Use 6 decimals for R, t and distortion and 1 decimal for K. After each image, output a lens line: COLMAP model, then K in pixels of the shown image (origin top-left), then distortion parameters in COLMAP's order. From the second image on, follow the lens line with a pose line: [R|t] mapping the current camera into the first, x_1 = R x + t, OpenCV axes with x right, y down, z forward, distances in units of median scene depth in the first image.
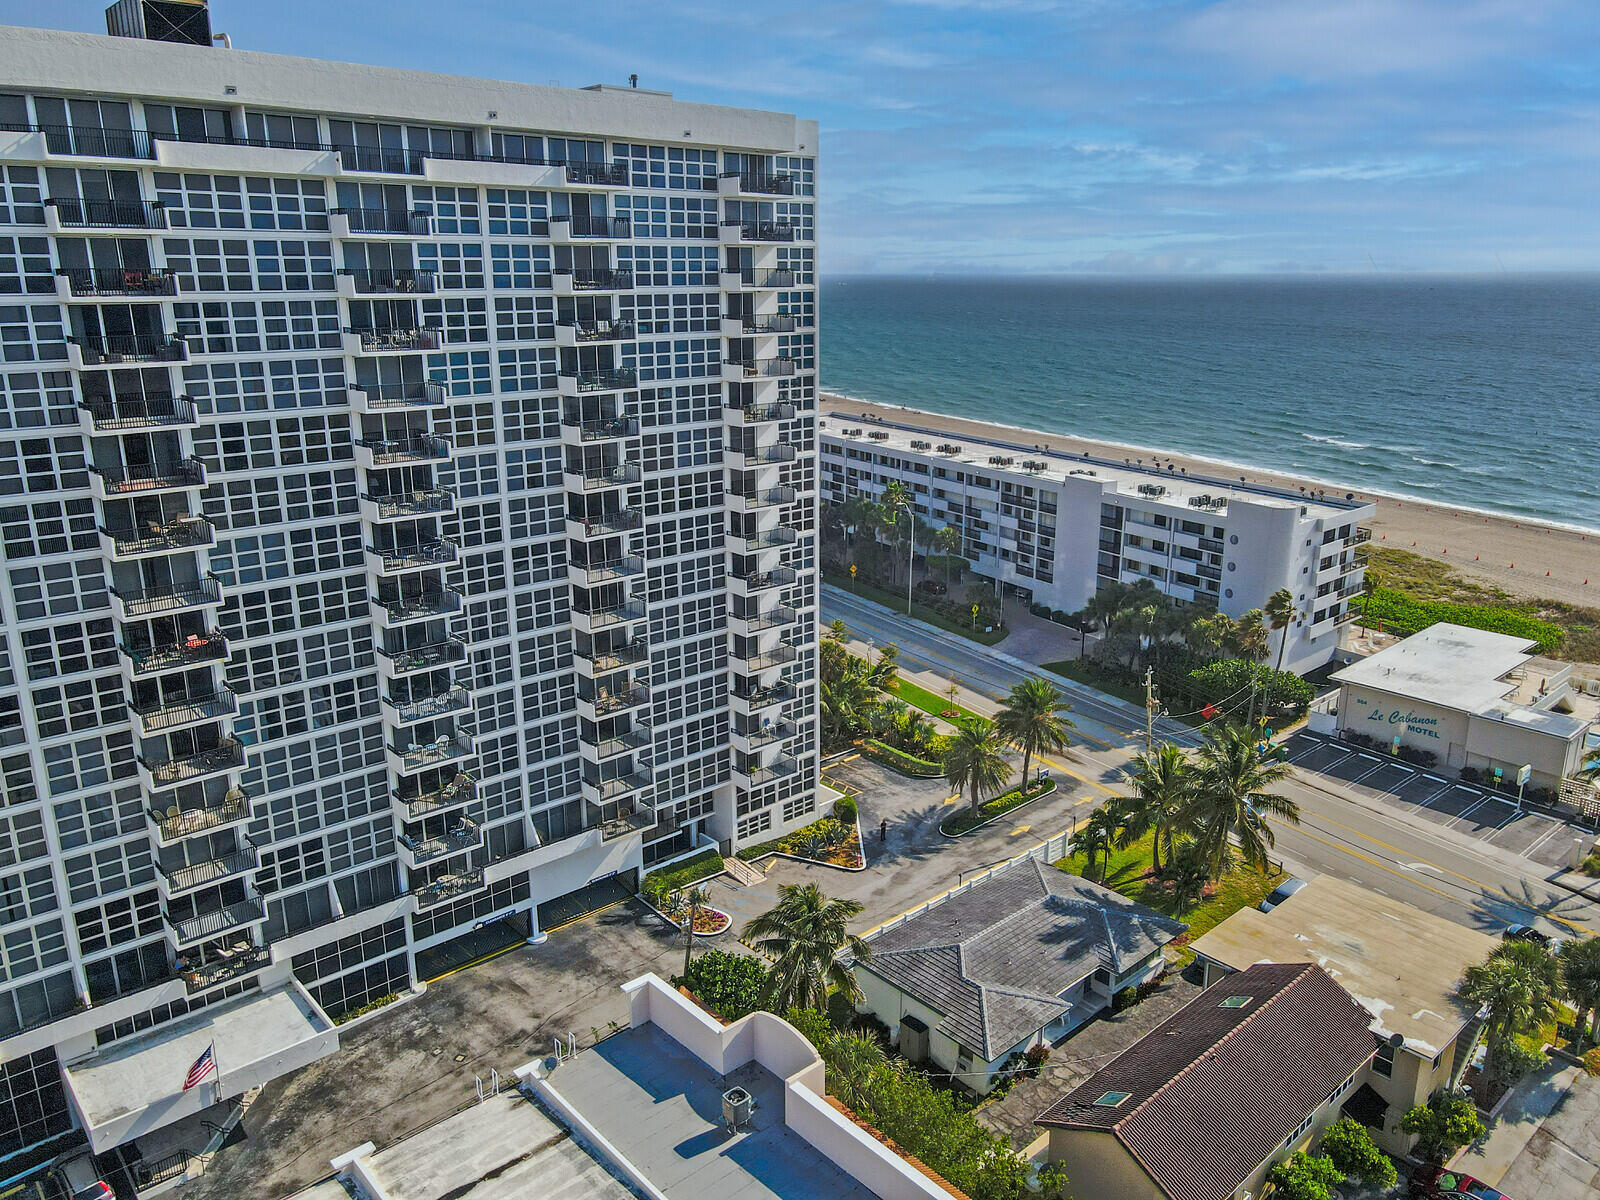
lens RADIAL K [[1161.8, 0, 813.8], [0, 1161.8, 592.0], [0, 0, 1]] dist [0.004258, 0.012951]
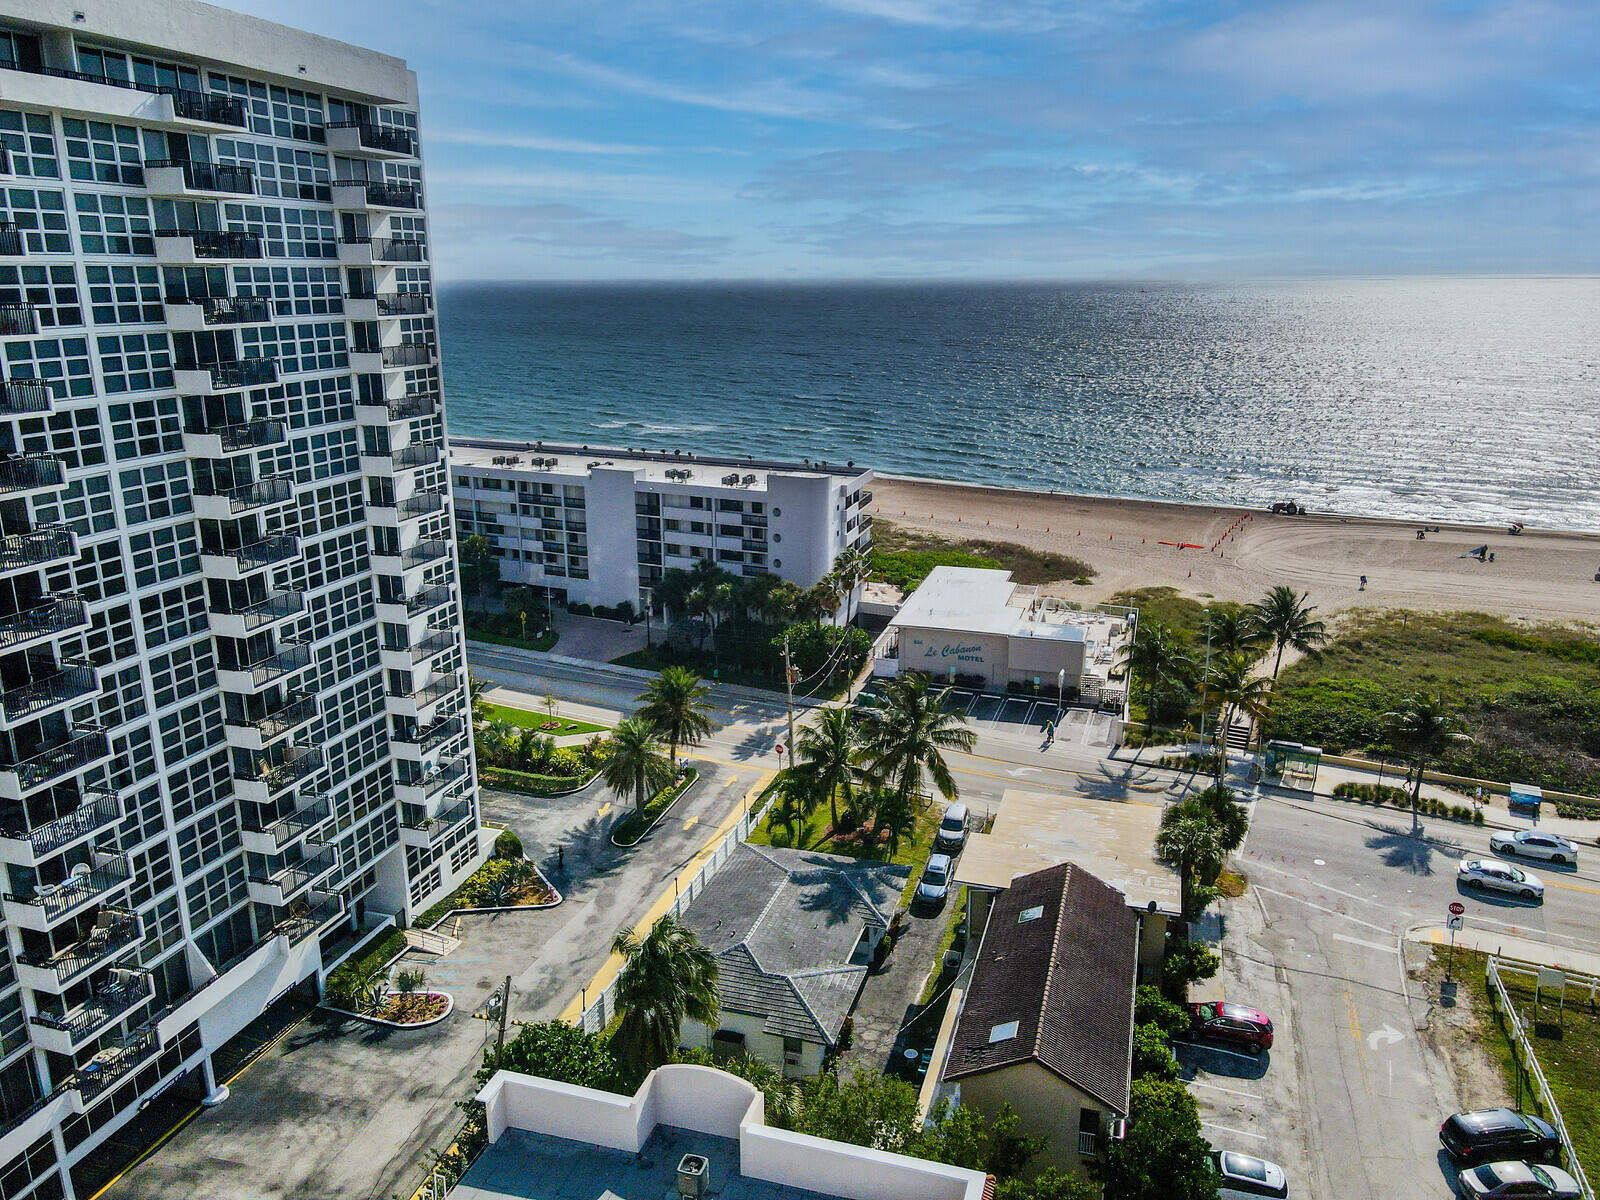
lens RADIAL K [[1161.8, 0, 794.1], [0, 1161.8, 598.4], [0, 0, 1]] dist [0.004258, 0.012951]
pose [[0.861473, -0.138305, 0.488606, -0.228626], [0.137852, 0.989757, 0.037111, -0.006722], [-0.488734, 0.035385, 0.871715, 0.112318]]
